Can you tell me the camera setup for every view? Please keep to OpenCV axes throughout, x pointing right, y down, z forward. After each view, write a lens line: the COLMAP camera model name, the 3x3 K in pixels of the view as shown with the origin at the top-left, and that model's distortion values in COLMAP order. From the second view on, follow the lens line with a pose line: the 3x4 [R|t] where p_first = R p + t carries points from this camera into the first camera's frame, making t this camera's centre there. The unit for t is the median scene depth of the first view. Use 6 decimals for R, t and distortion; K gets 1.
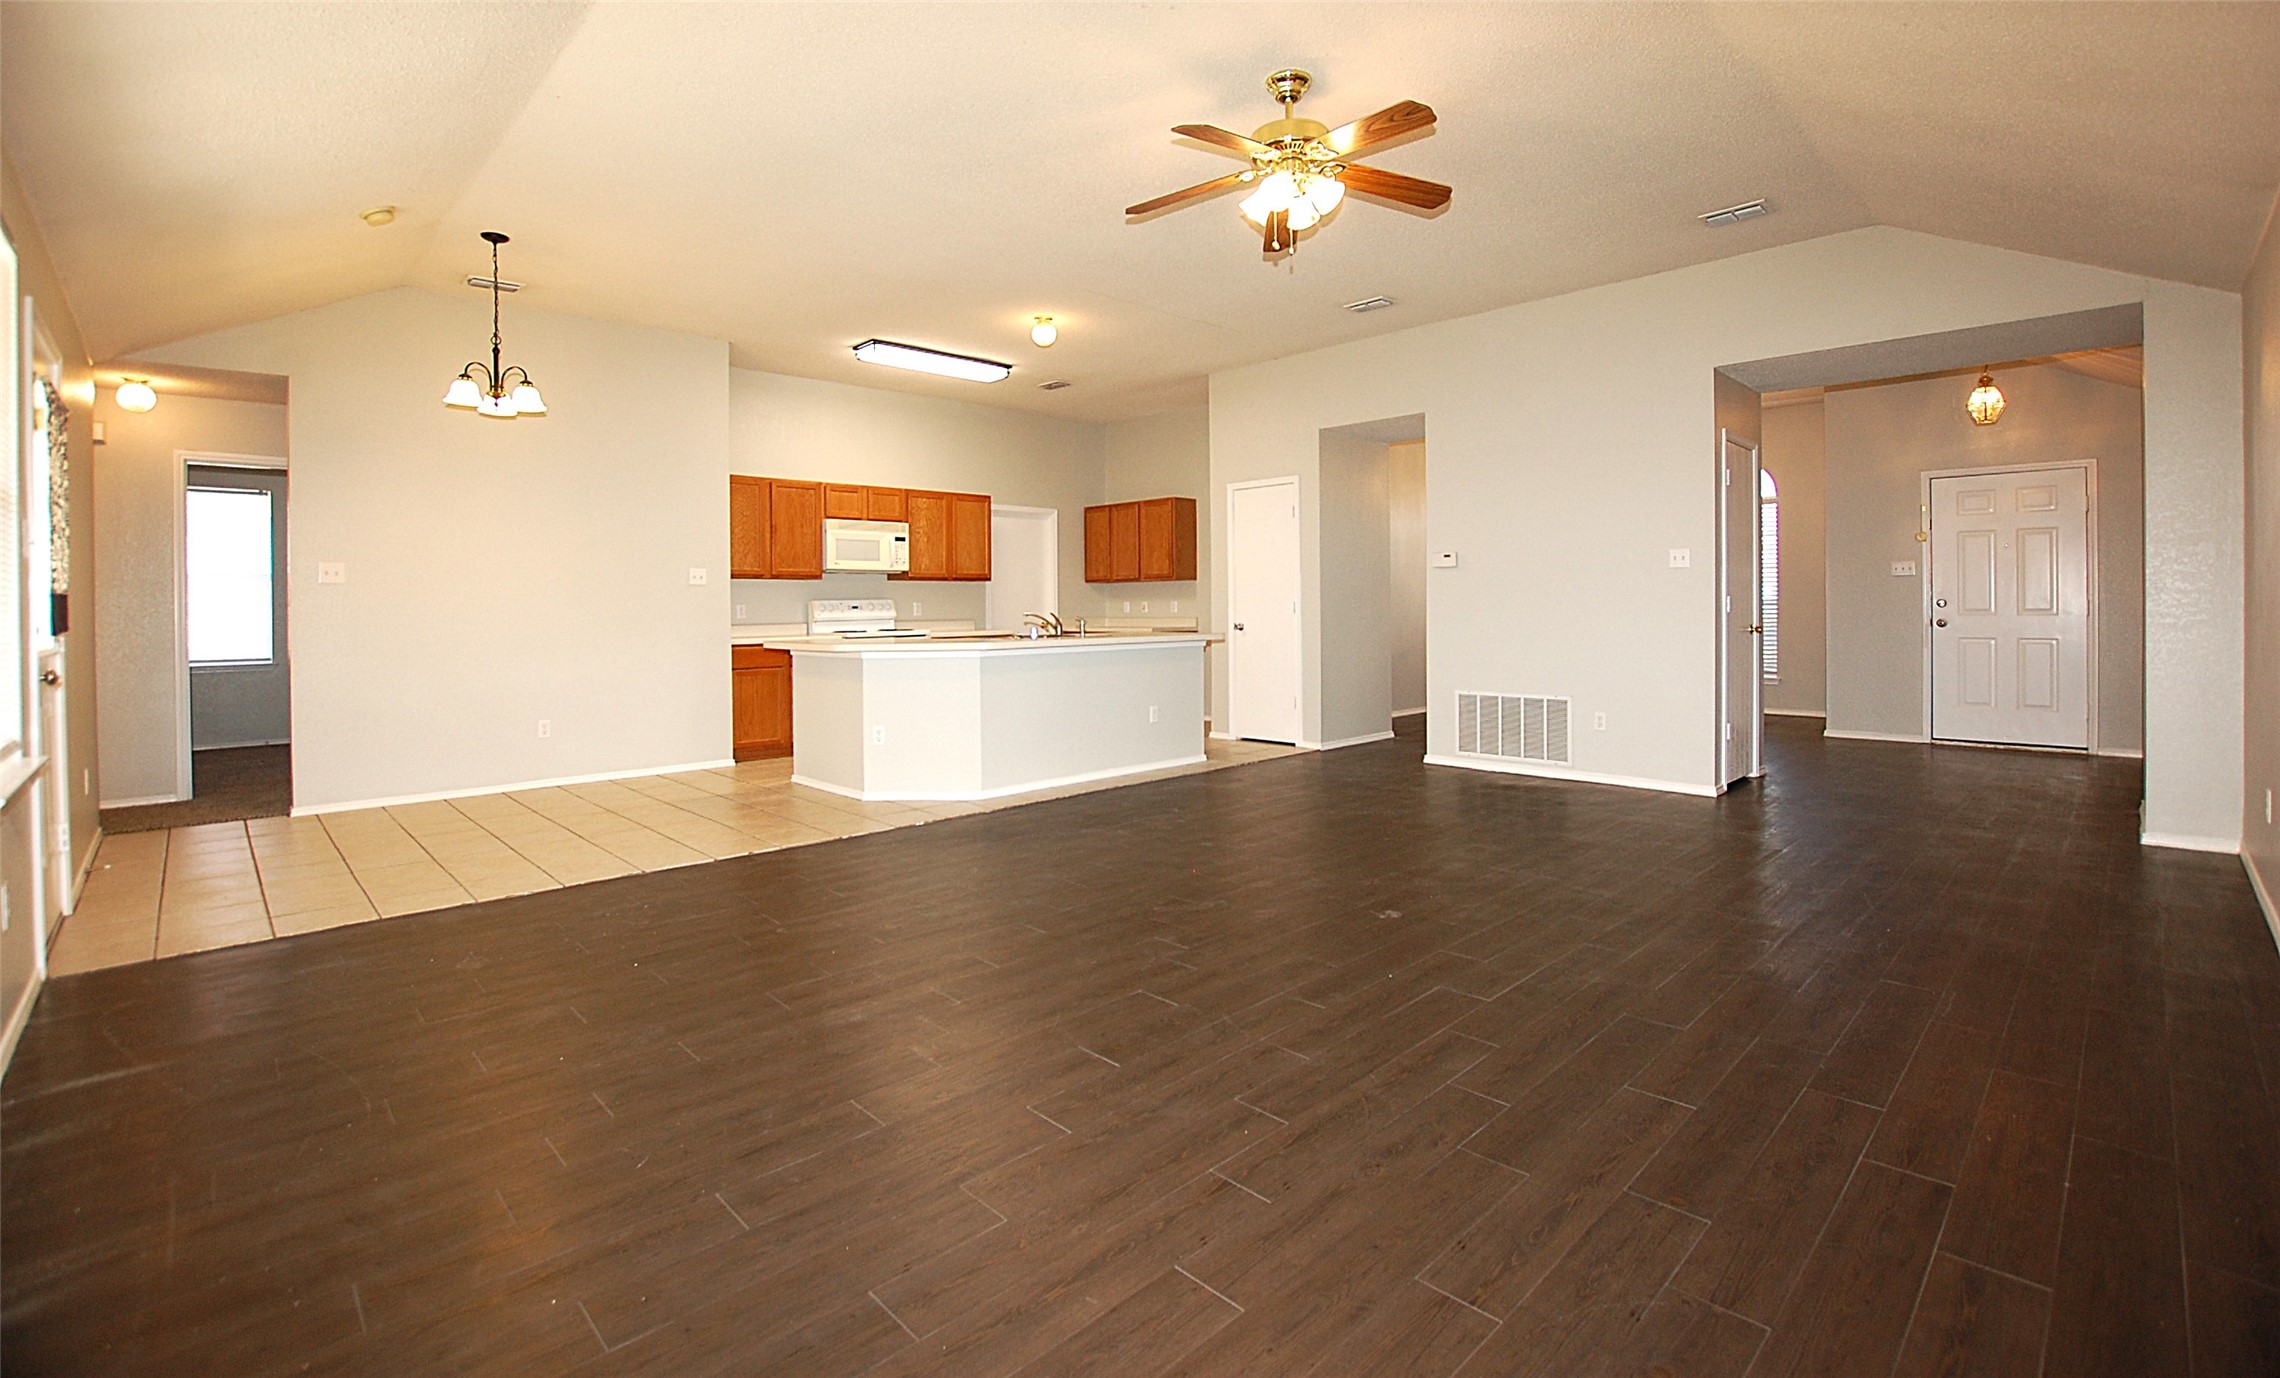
lens RADIAL K [[1042.5, 0, 1135.0], [0, 1042.5, 622.5], [0, 0, 1]] dist [-0.000524, -0.000038]
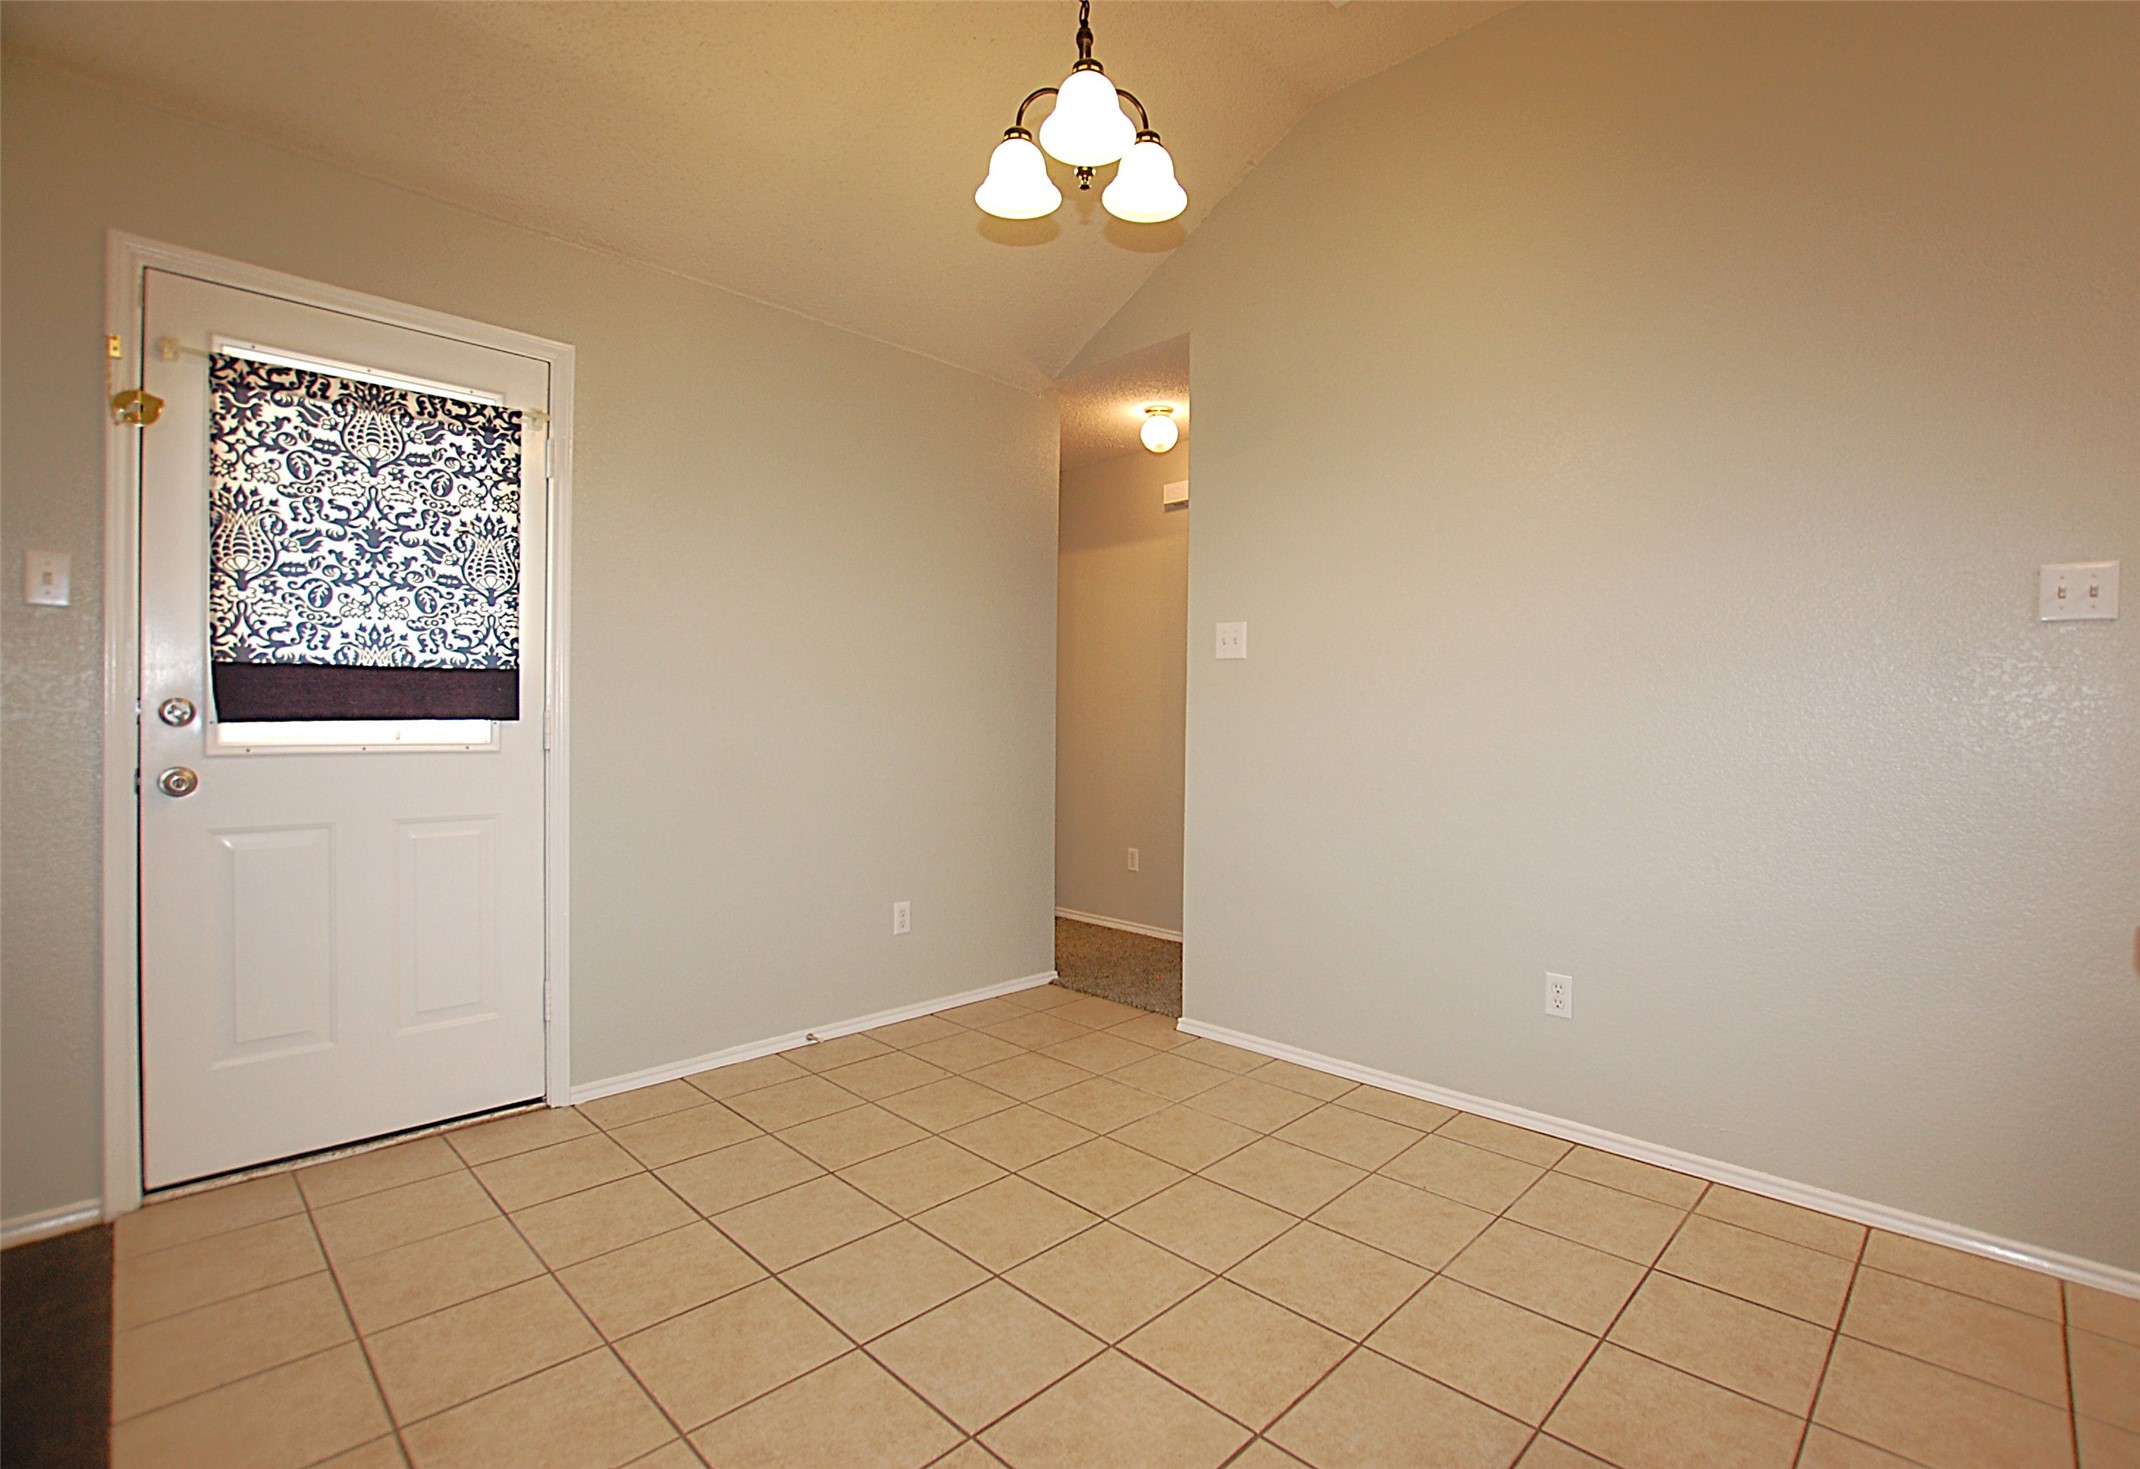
lens RADIAL K [[958.8, 0, 1108.2], [0, 958.8, 730.4], [0, 0, 1]] dist [-0.031903, -0.000283]
pose [[0.065322, 0.026836, -0.997503, -0.163578], [-0.019412, 0.999483, 0.025618, -0.006765], [0.997675, 0.017690, 0.065809, 0.628105]]
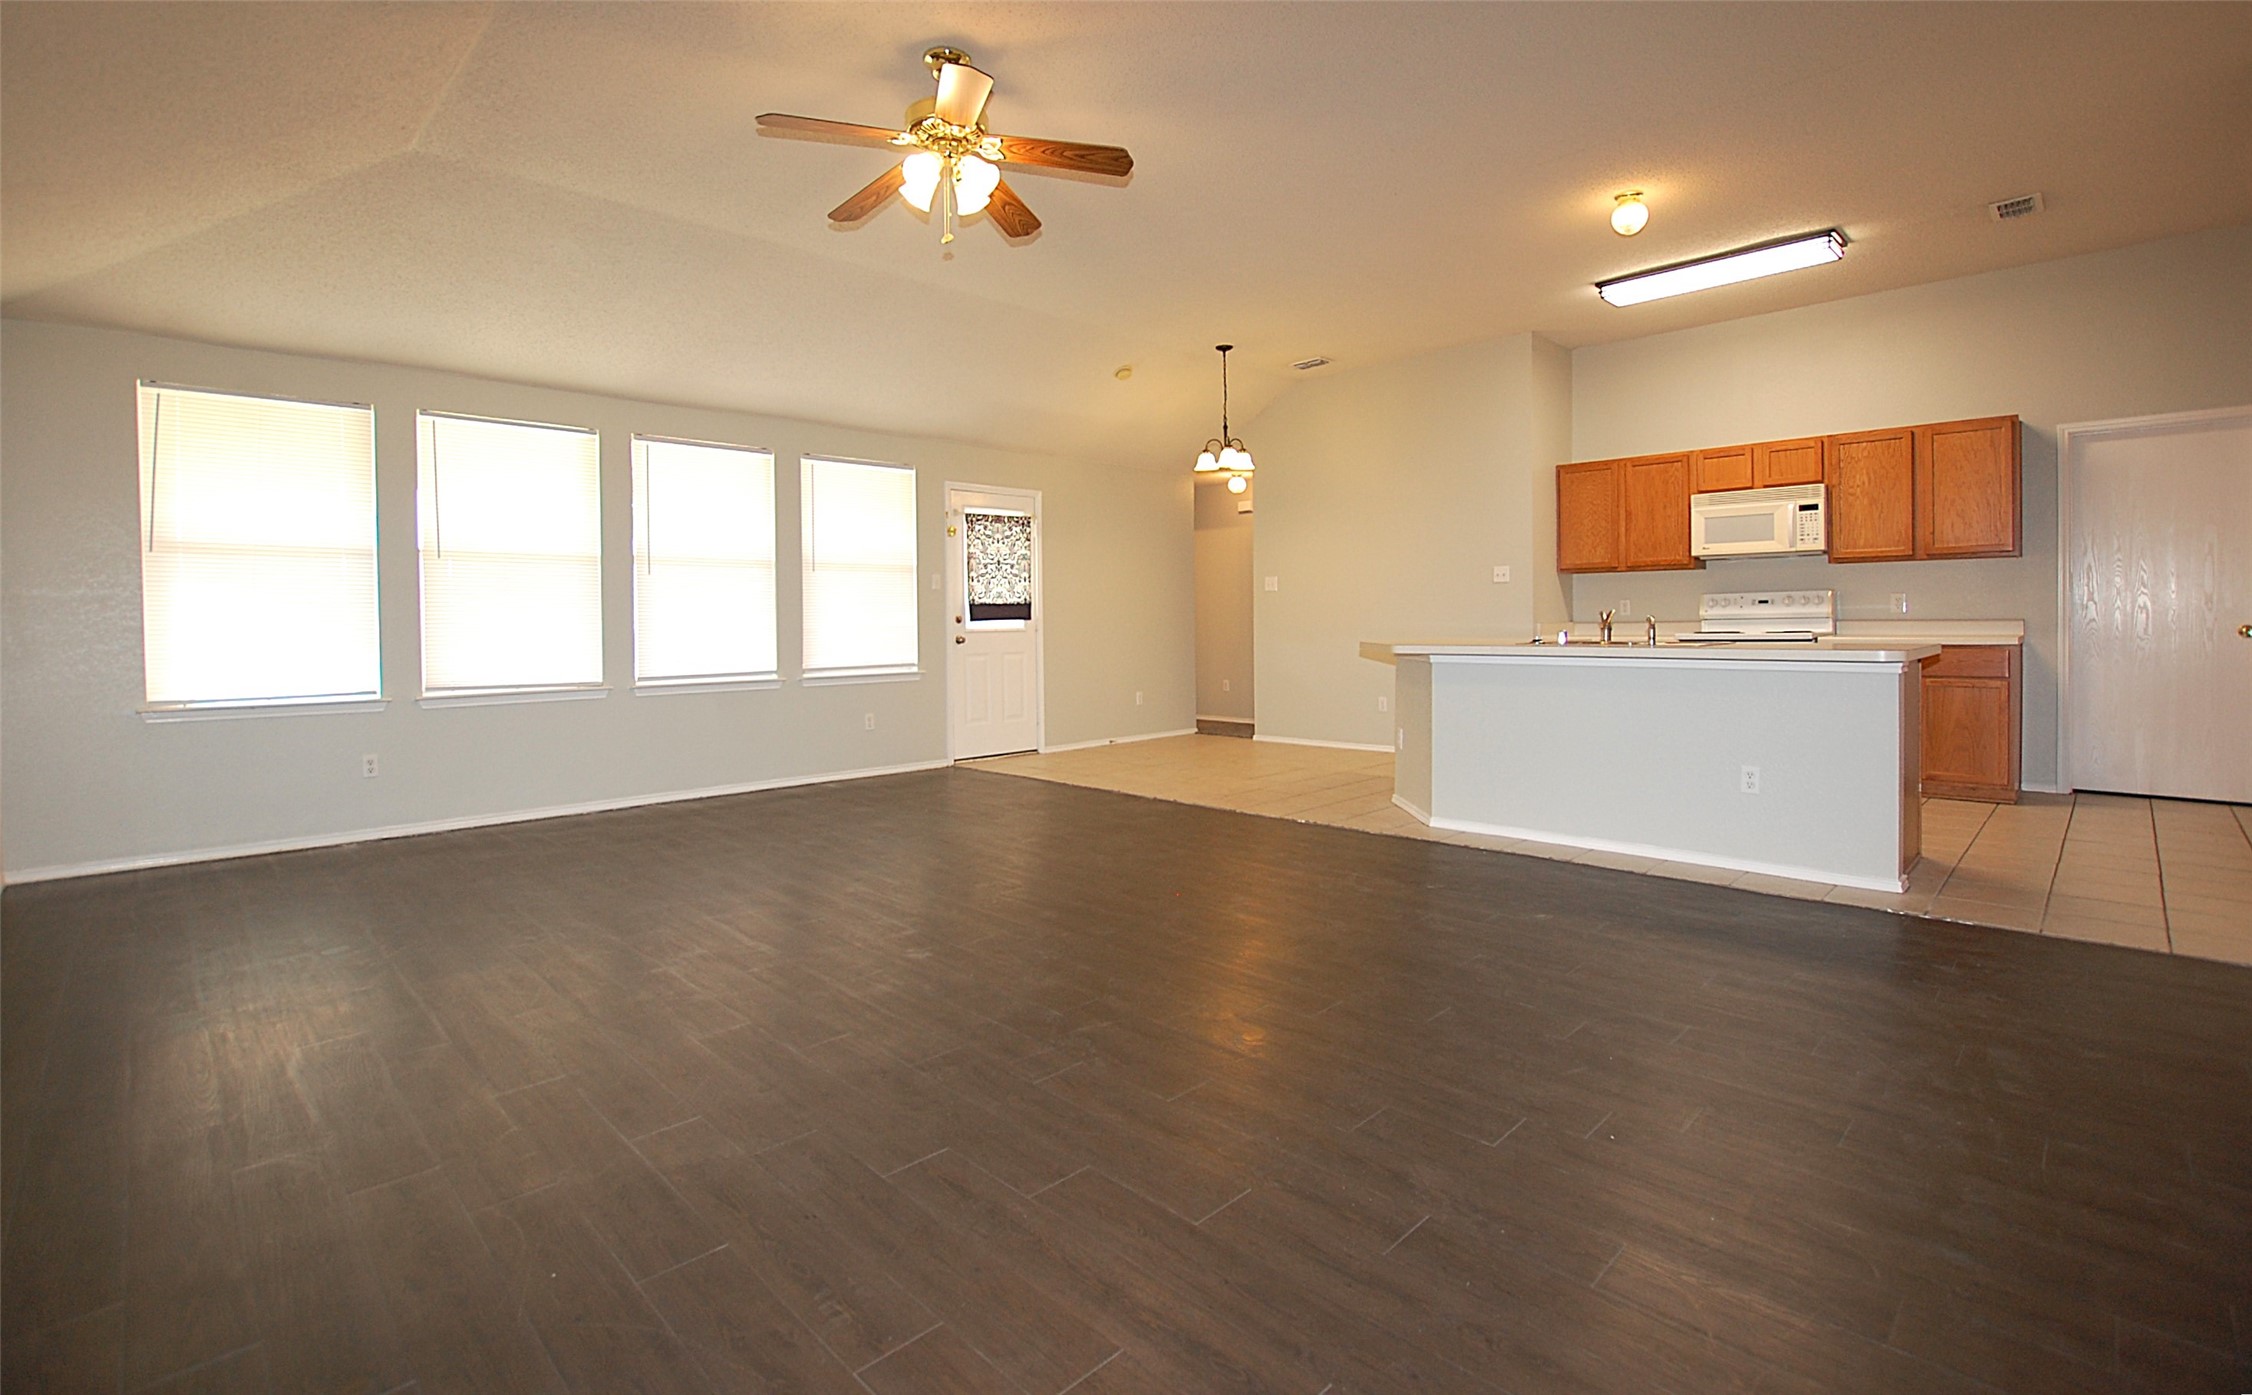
lens RADIAL K [[1015.6, 0, 1123.9], [0, 1015.6, 626.5], [0, 0, 1]] dist [-0.027649, -0.000186]
pose [[0.037141, 0.023331, -0.999038, 0.475541], [0.001767, 0.999724, 0.023412, -0.014764], [0.999308, -0.002635, 0.037090, 0.515041]]
